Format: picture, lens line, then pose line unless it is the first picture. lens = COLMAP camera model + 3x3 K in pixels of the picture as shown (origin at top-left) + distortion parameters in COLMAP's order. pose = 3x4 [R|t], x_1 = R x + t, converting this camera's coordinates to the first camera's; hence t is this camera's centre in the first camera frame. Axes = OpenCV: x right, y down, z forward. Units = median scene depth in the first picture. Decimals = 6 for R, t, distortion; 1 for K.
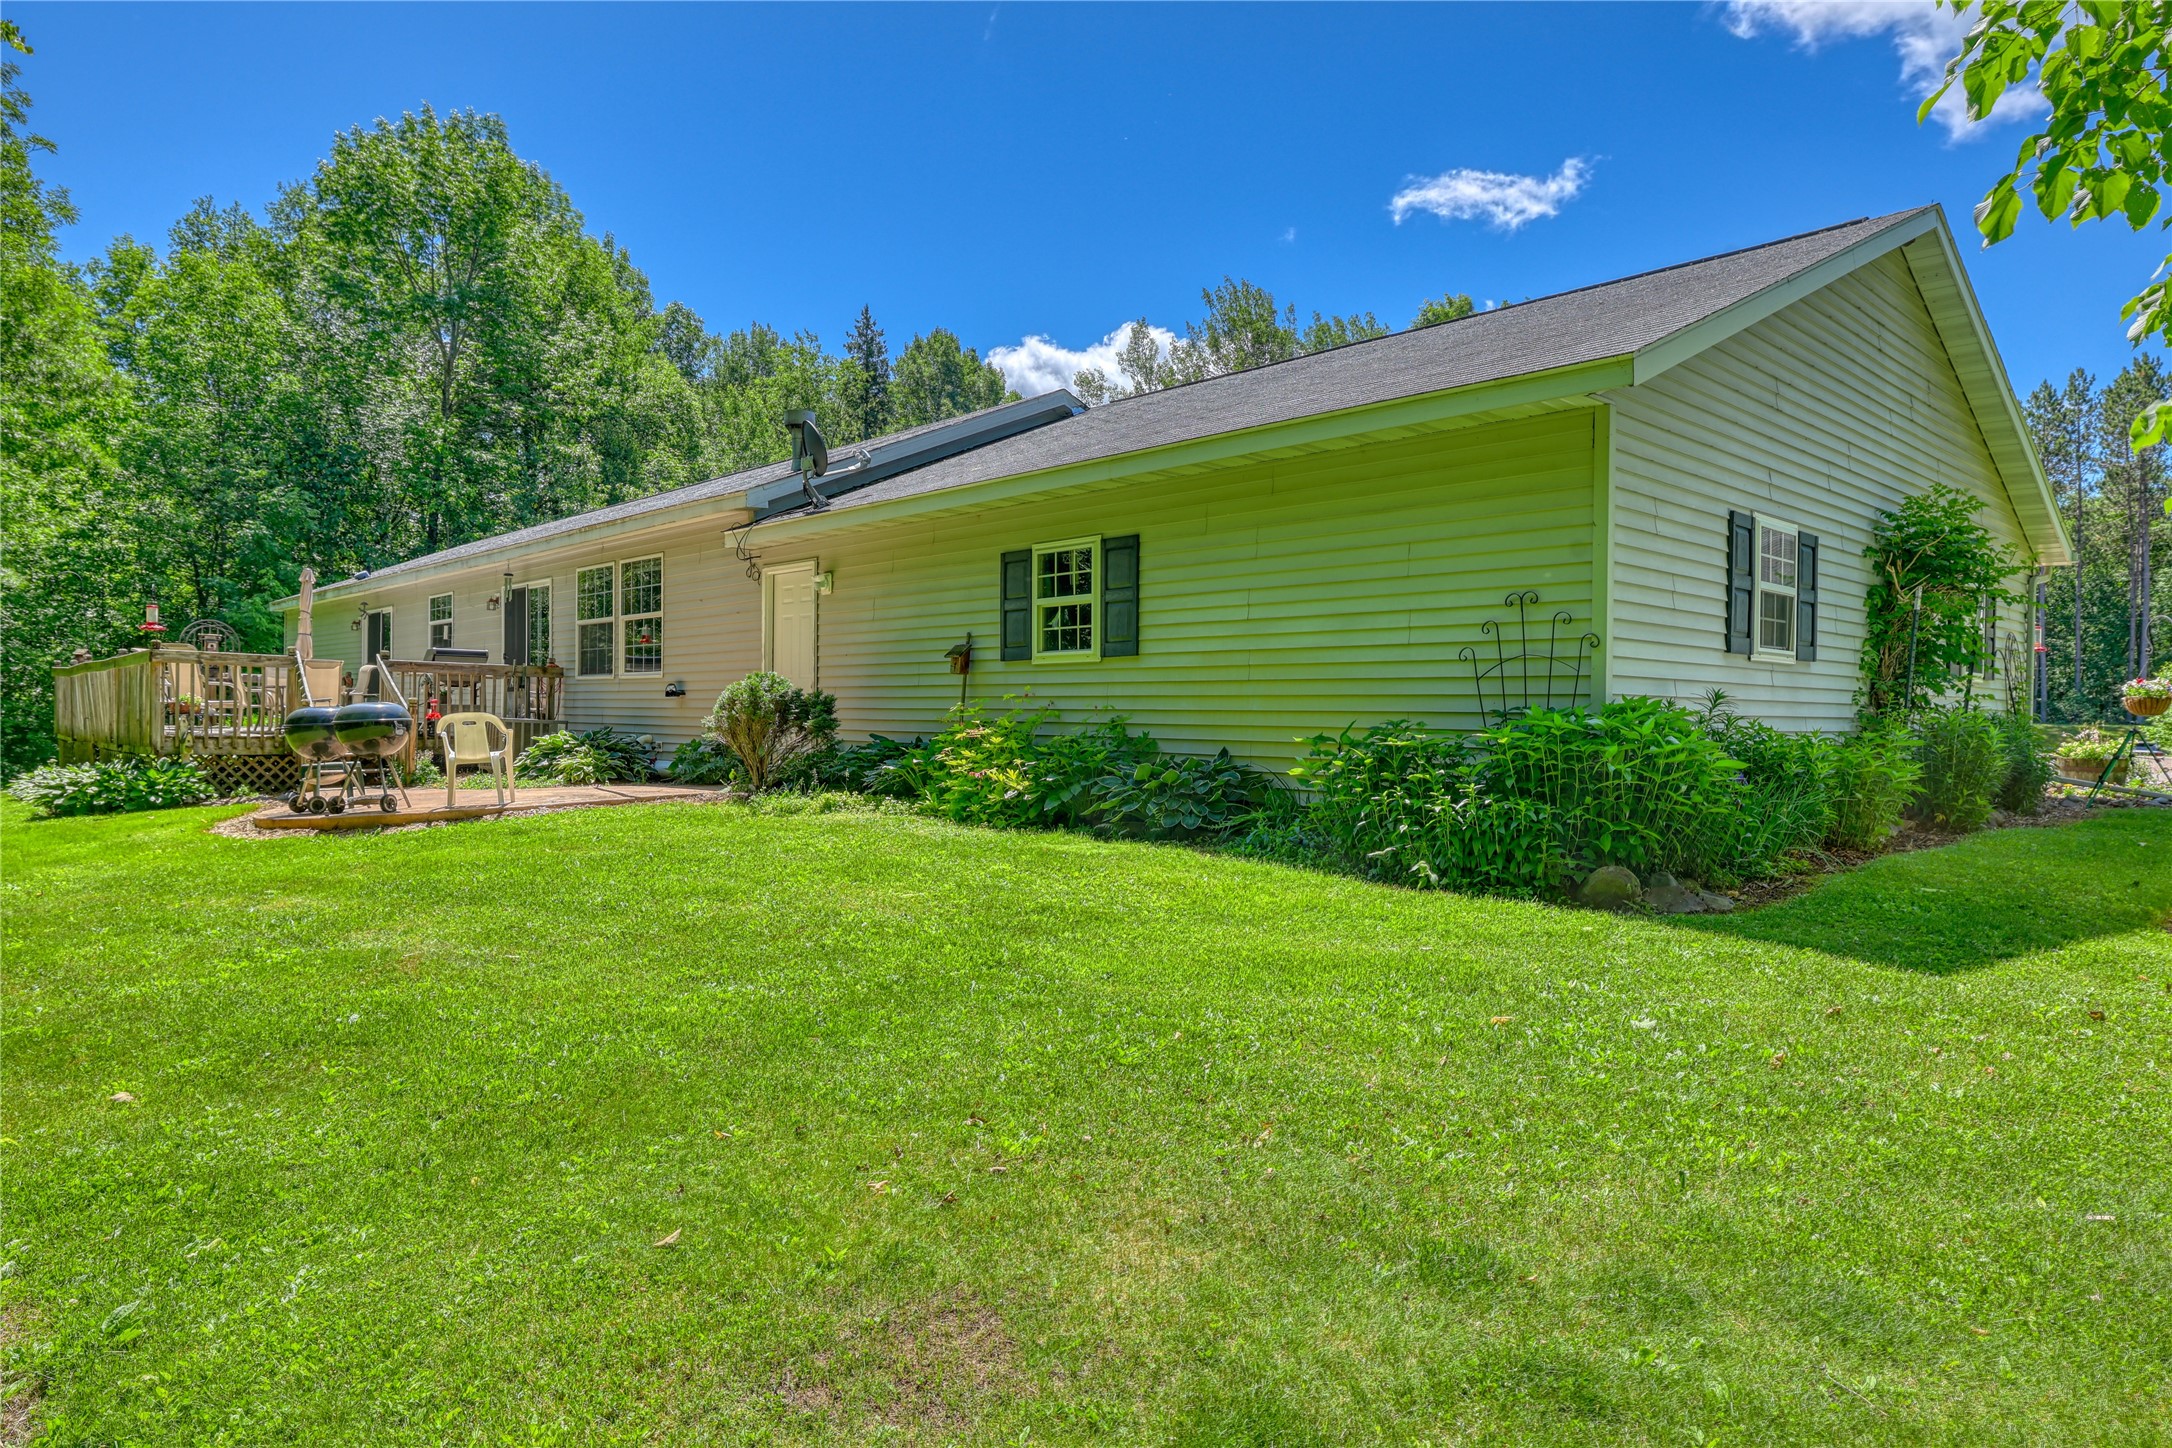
lens RADIAL K [[1310.1, 0, 1080.8], [0, 1310.1, 726.6], [0, 0, 1]] dist [-0.003573, -0.000758]
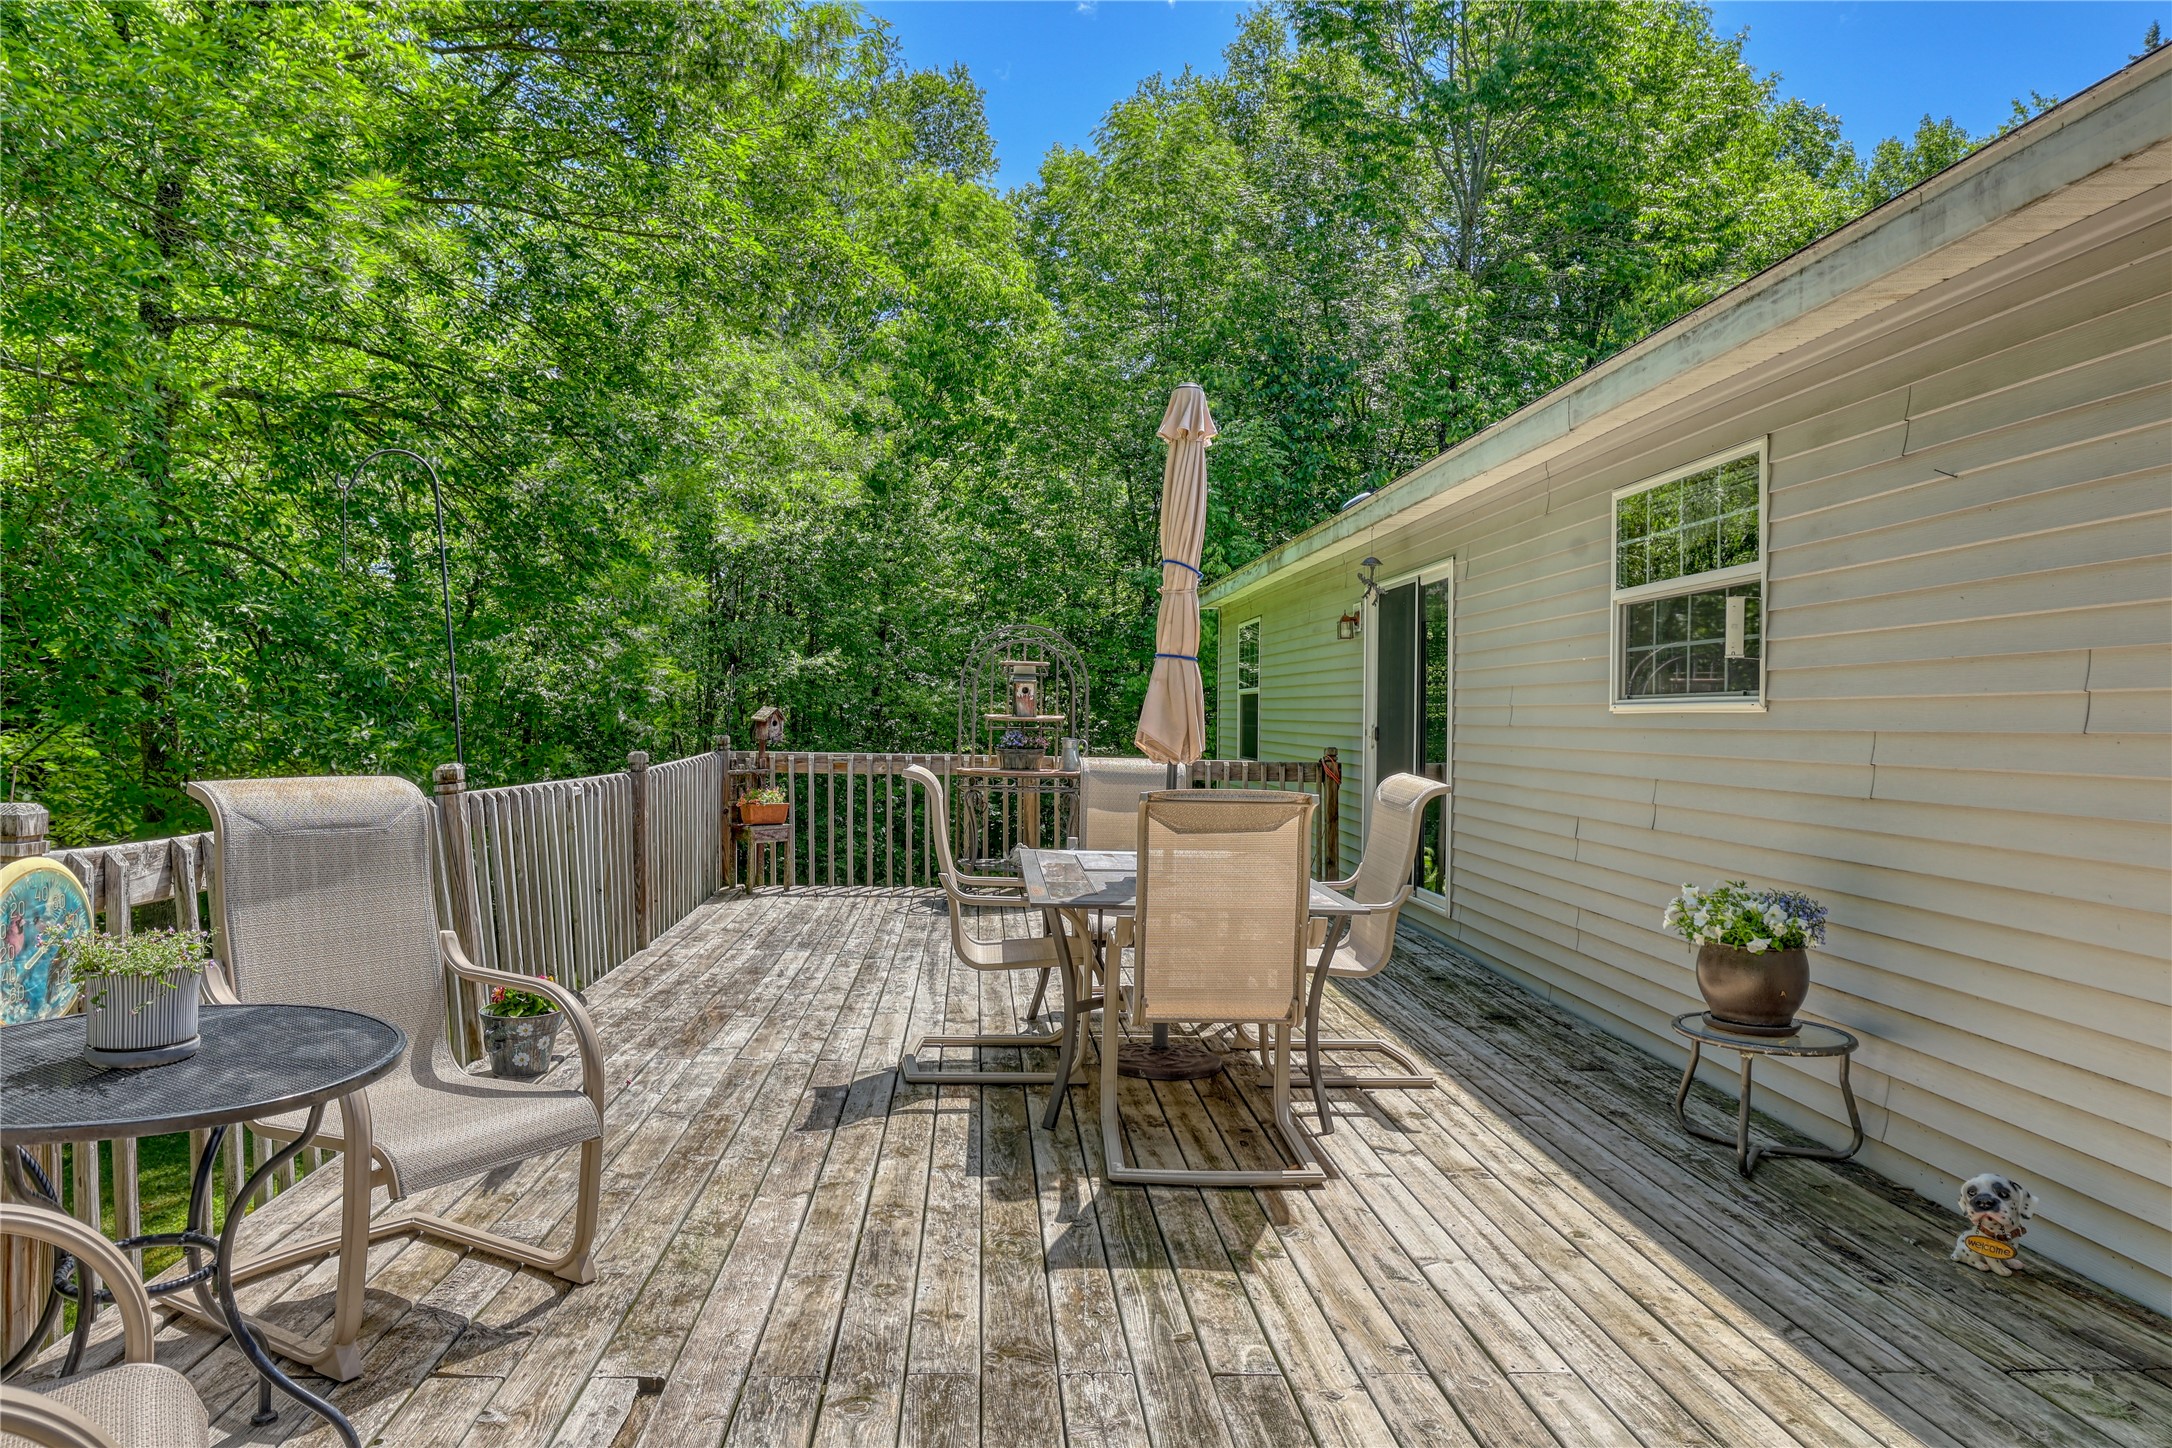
lens RADIAL K [[1433.6, 0, 1082.1], [0, 1433.6, 723.3], [0, 0, 1]] dist [0.003420, 0.000433]
pose [[0.778730, -0.001894, -0.627357, -0.212457], [-0.006161, 0.999924, -0.010665, -0.026818], [0.627329, 0.012170, 0.778659, 0.378339]]
